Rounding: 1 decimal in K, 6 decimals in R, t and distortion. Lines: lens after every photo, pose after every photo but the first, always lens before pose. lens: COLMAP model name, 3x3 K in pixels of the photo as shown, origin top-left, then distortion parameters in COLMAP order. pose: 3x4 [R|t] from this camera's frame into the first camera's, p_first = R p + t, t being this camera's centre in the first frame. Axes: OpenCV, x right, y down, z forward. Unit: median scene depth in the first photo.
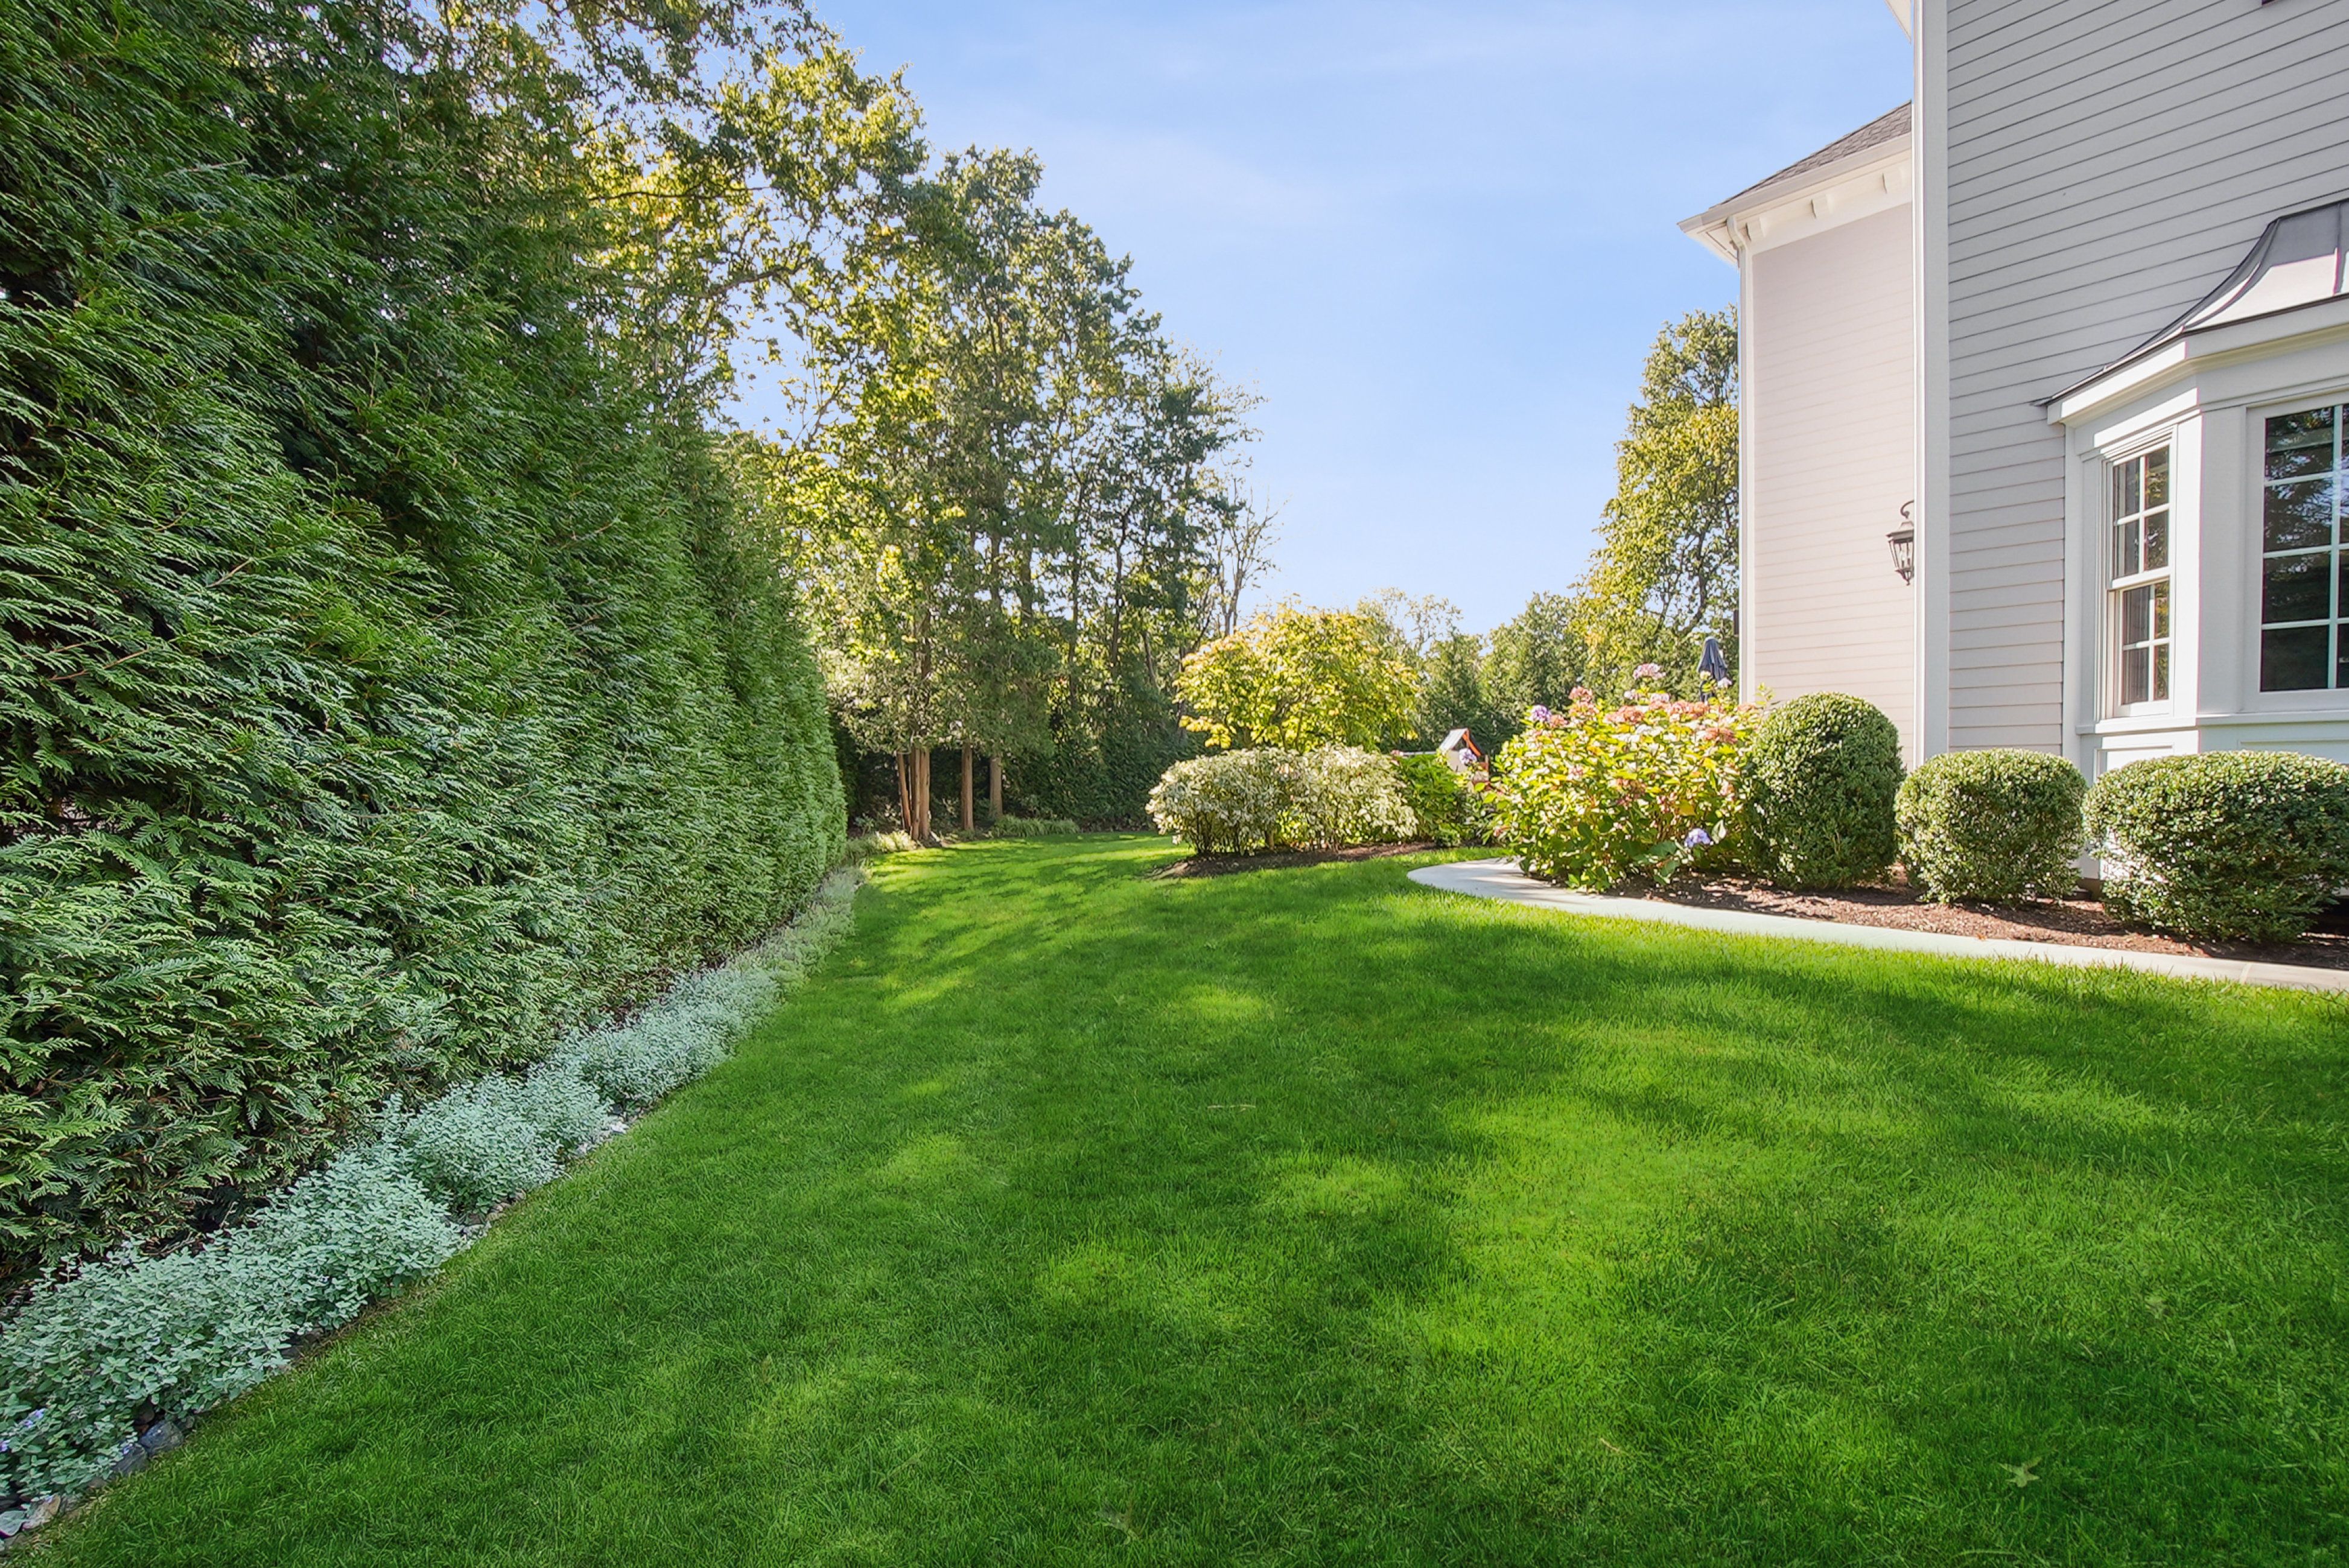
lens RADIAL K [[1040.4, 0, 1169.9], [0, 1040.4, 790.1], [0, 0, 1]] dist [-0.002240, -0.000011]
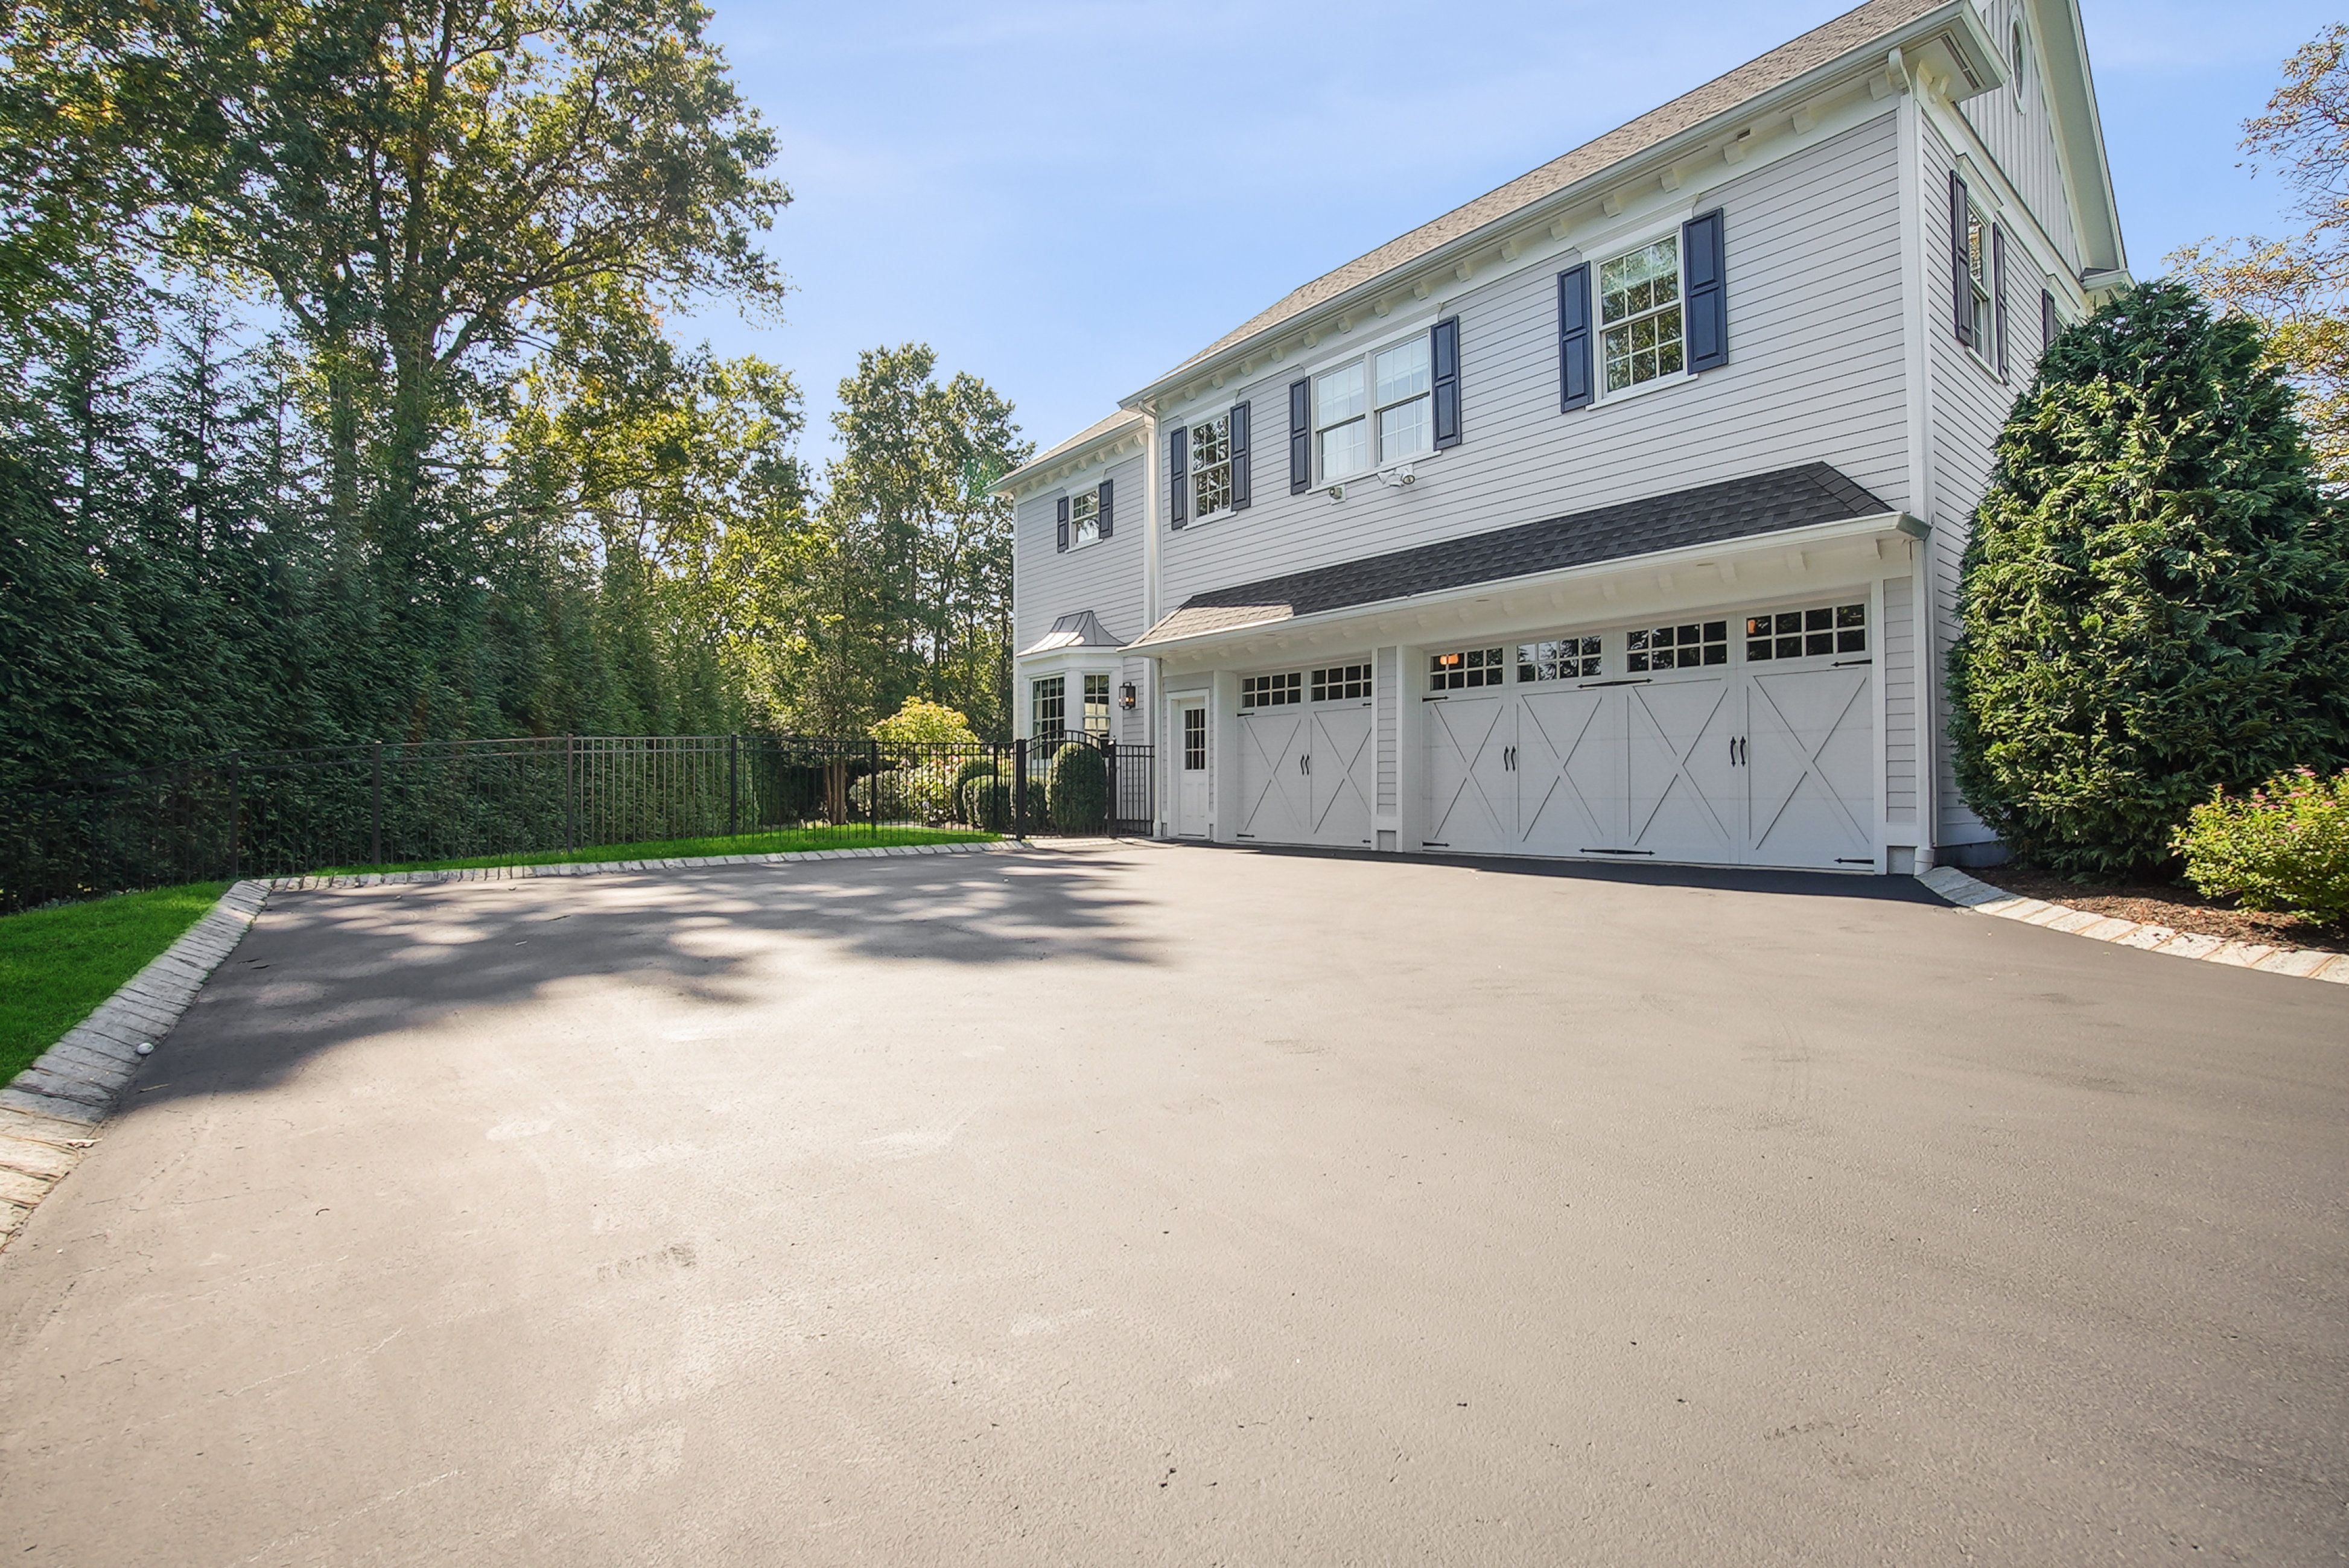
lens RADIAL K [[1040.4, 0, 1178.4], [0, 1040.4, 780.5], [0, 0, 1]] dist [-0.002240, -0.000011]
pose [[0.998960, 0.004355, -0.045396, 0.290259], [-0.004730, 0.999956, -0.008157, -0.001400], [0.045358, 0.008363, 0.998936, -0.428372]]
